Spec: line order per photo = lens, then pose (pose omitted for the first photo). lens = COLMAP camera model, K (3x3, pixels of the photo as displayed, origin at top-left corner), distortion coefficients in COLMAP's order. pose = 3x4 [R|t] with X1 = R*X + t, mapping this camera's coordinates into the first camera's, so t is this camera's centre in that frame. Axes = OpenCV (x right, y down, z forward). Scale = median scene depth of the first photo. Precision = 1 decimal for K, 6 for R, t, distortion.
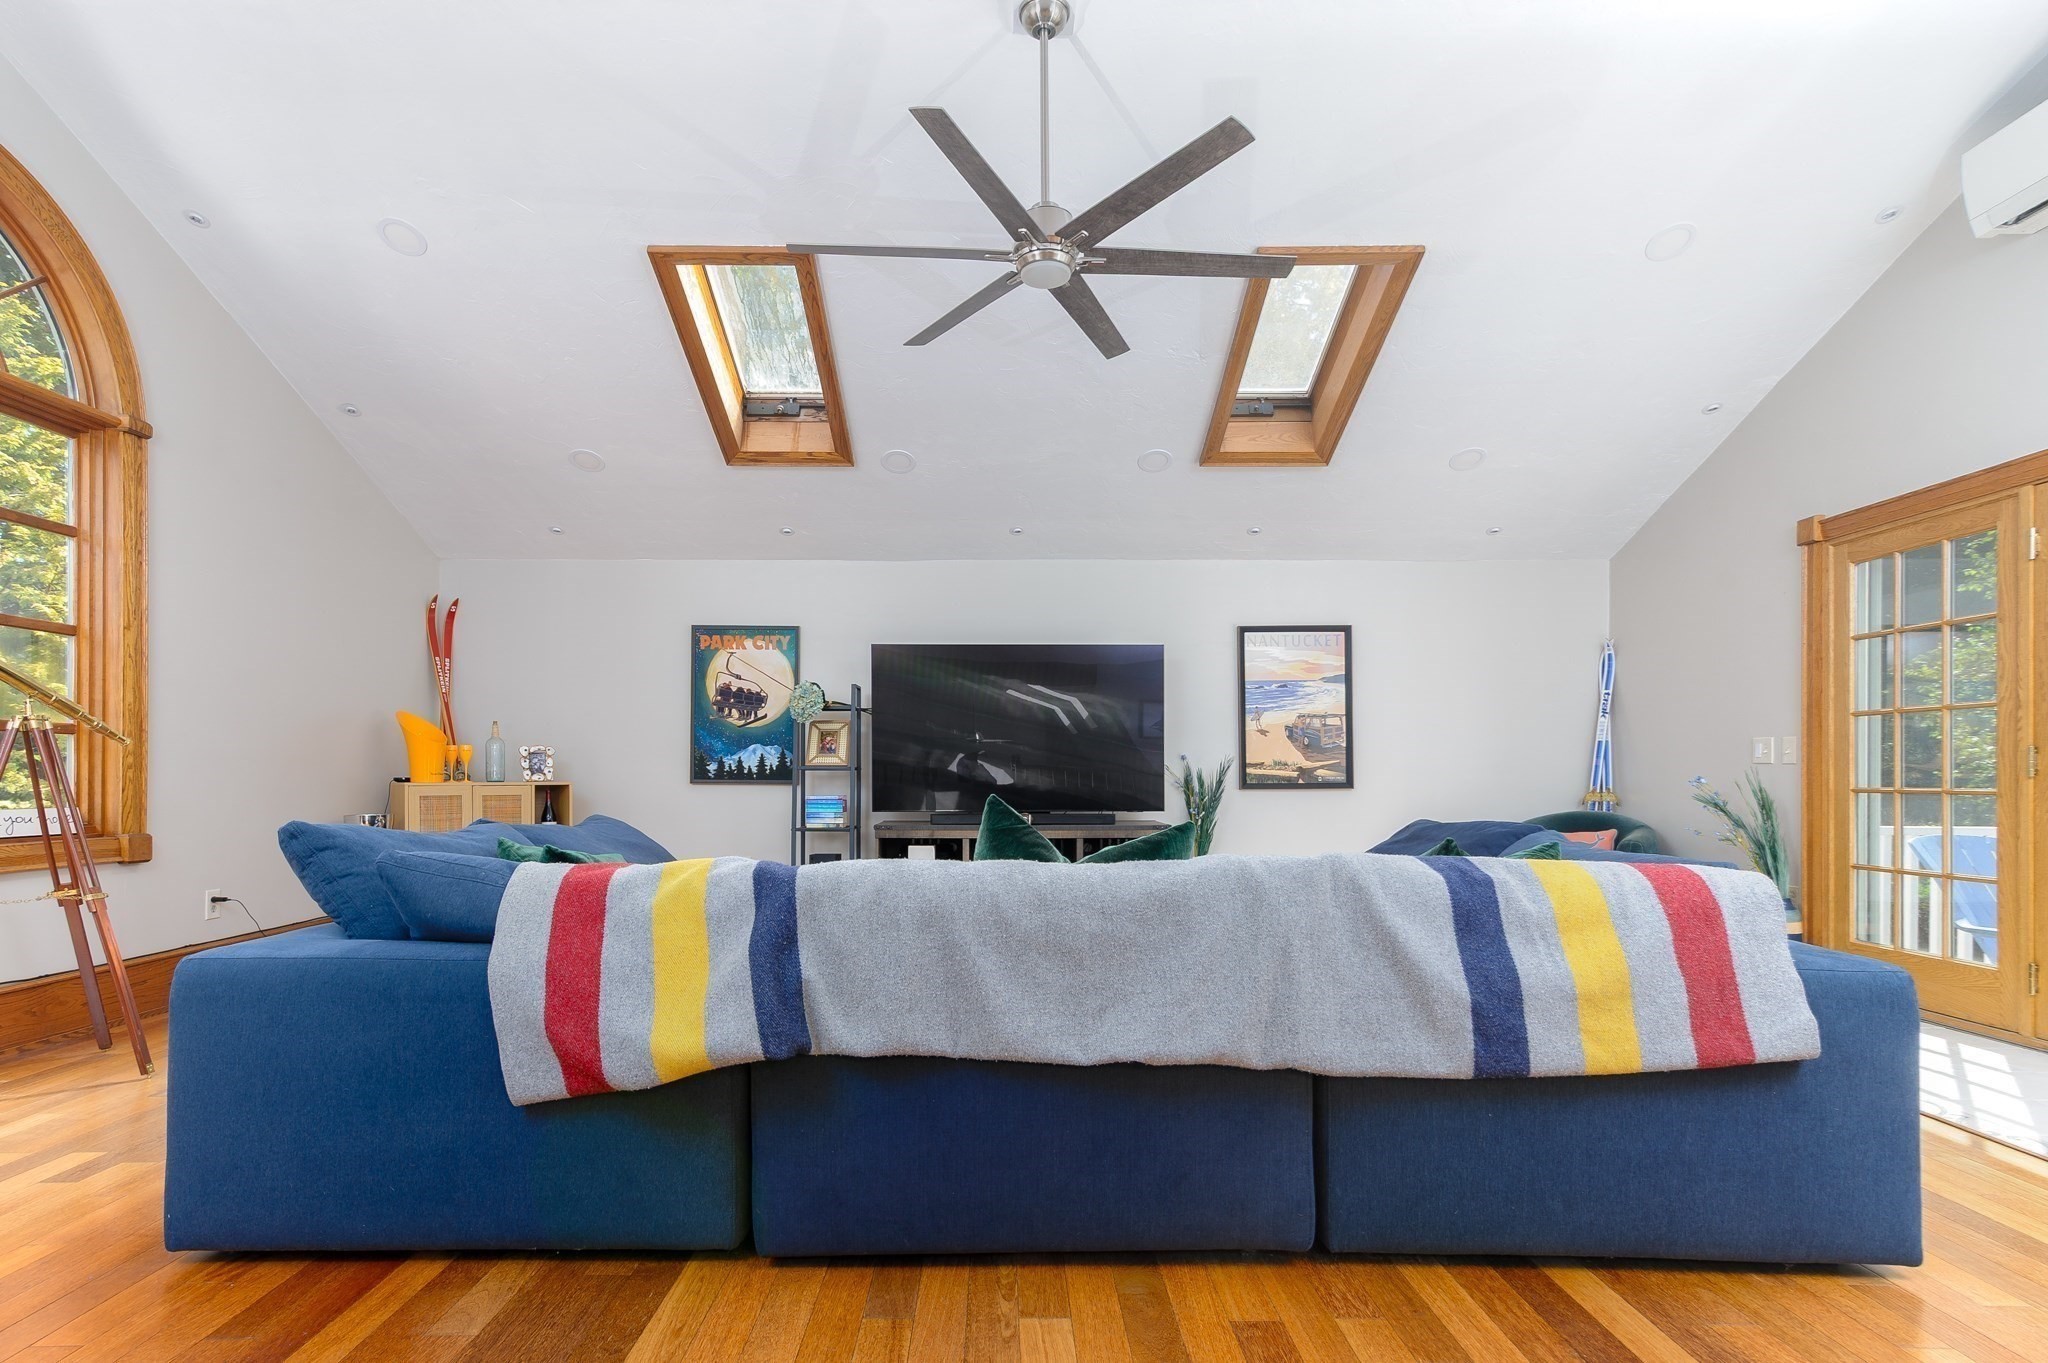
lens RADIAL K [[1026.0, 0, 1046.4], [0, 1026.0, 768.8], [0, 0, 1]] dist [0.005095, 0.000643]
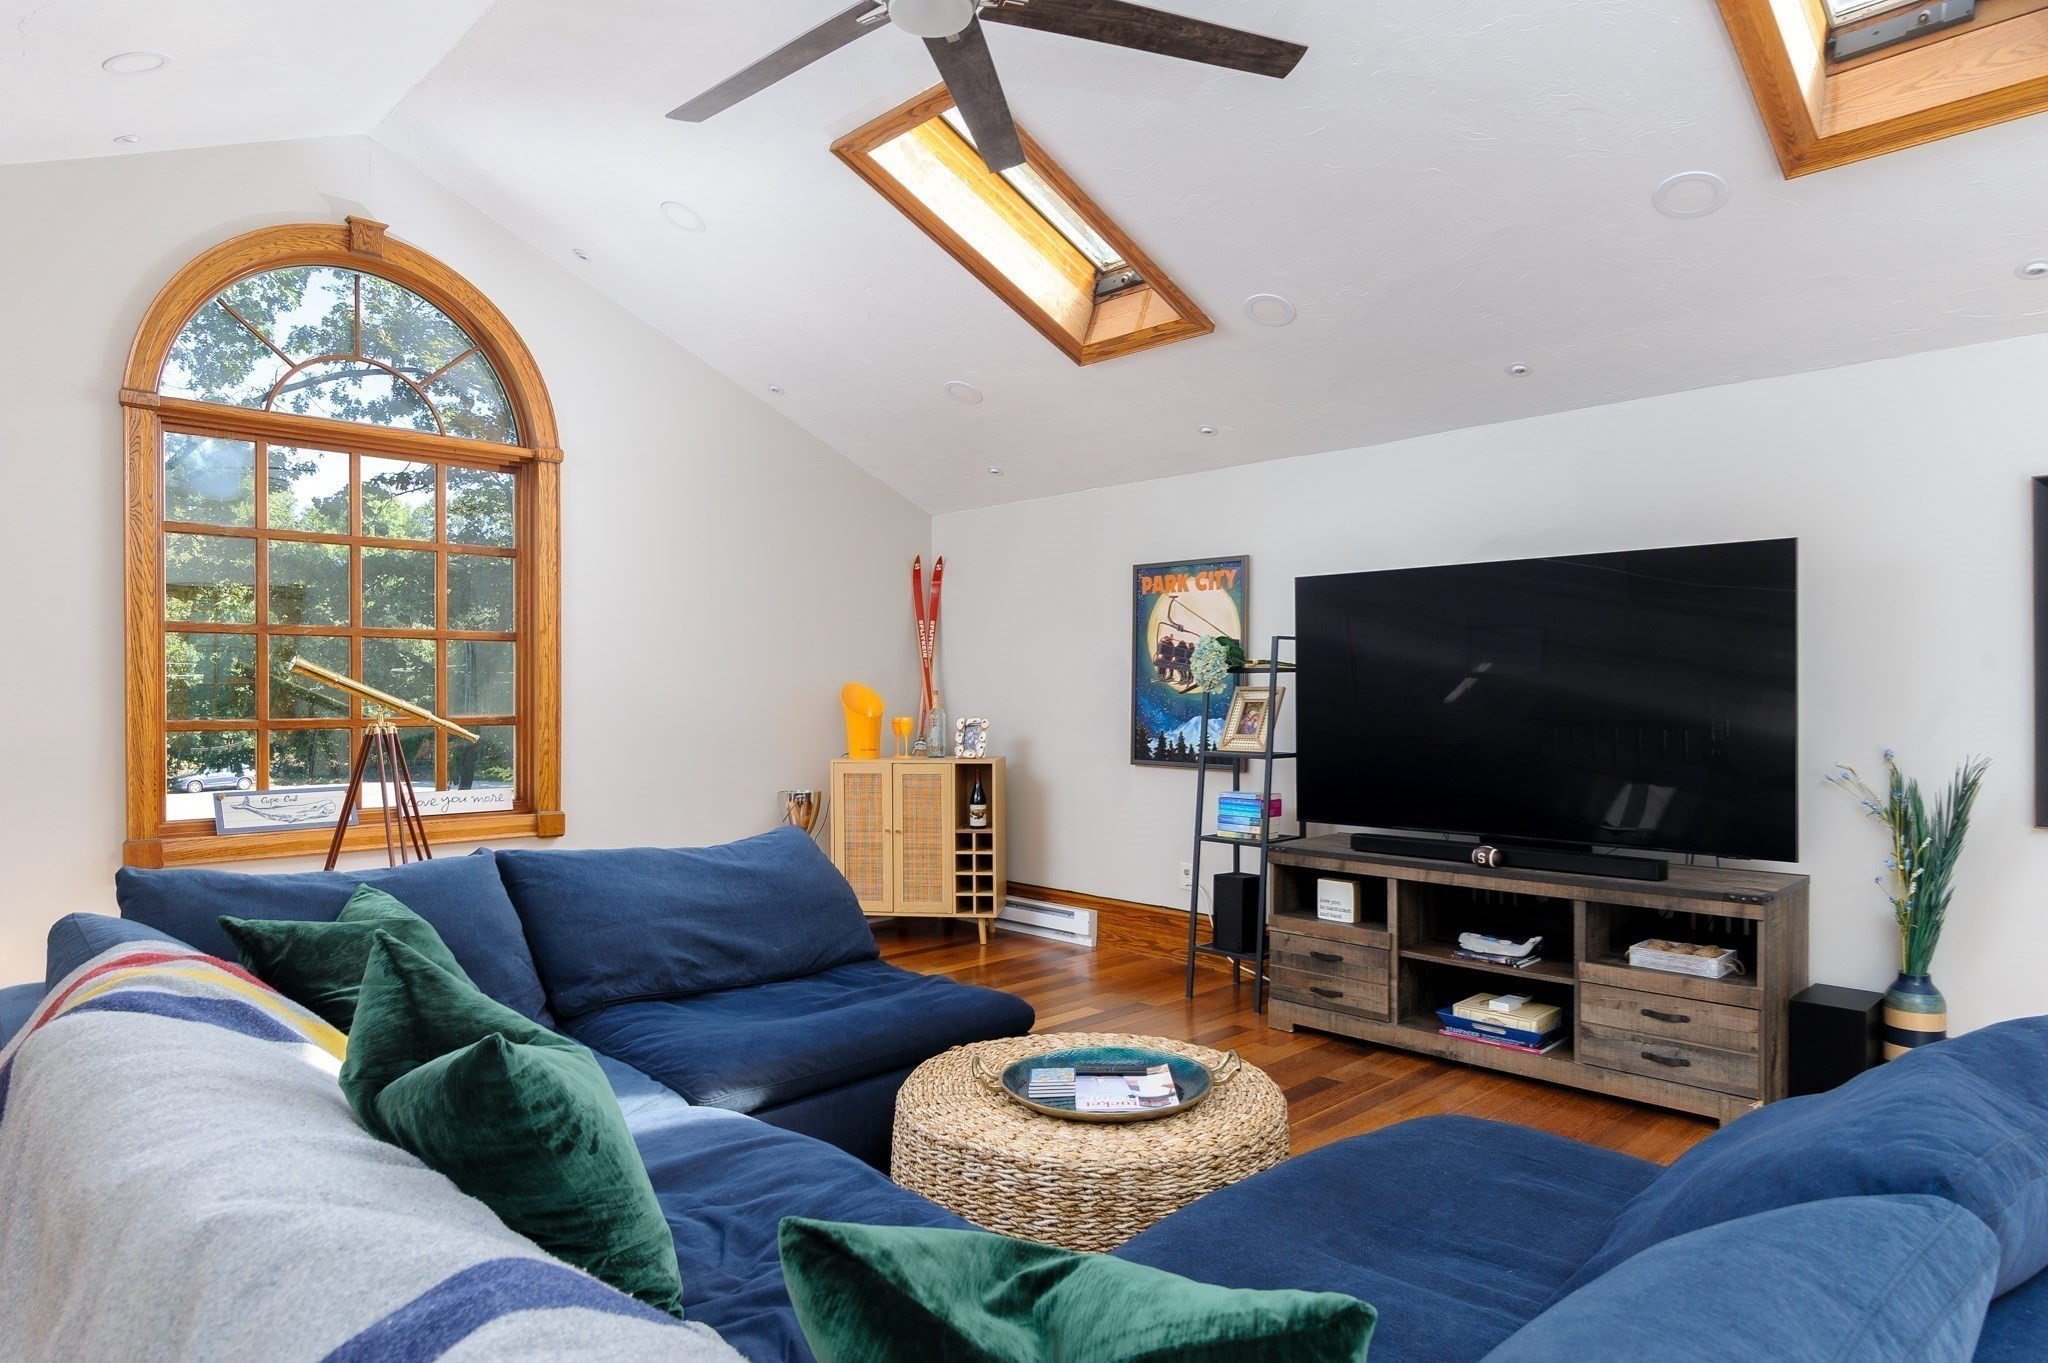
lens RADIAL K [[1234.6, 0, 1023.2], [0, 1234.6, 686.1], [0, 0, 1]] dist [0.000911, -0.000840]
pose [[0.677719, -0.001856, -0.735319, 0.299005], [0.002434, 0.999997, -0.000281, -0.046120], [0.735317, -0.001599, 0.677721, 0.289652]]
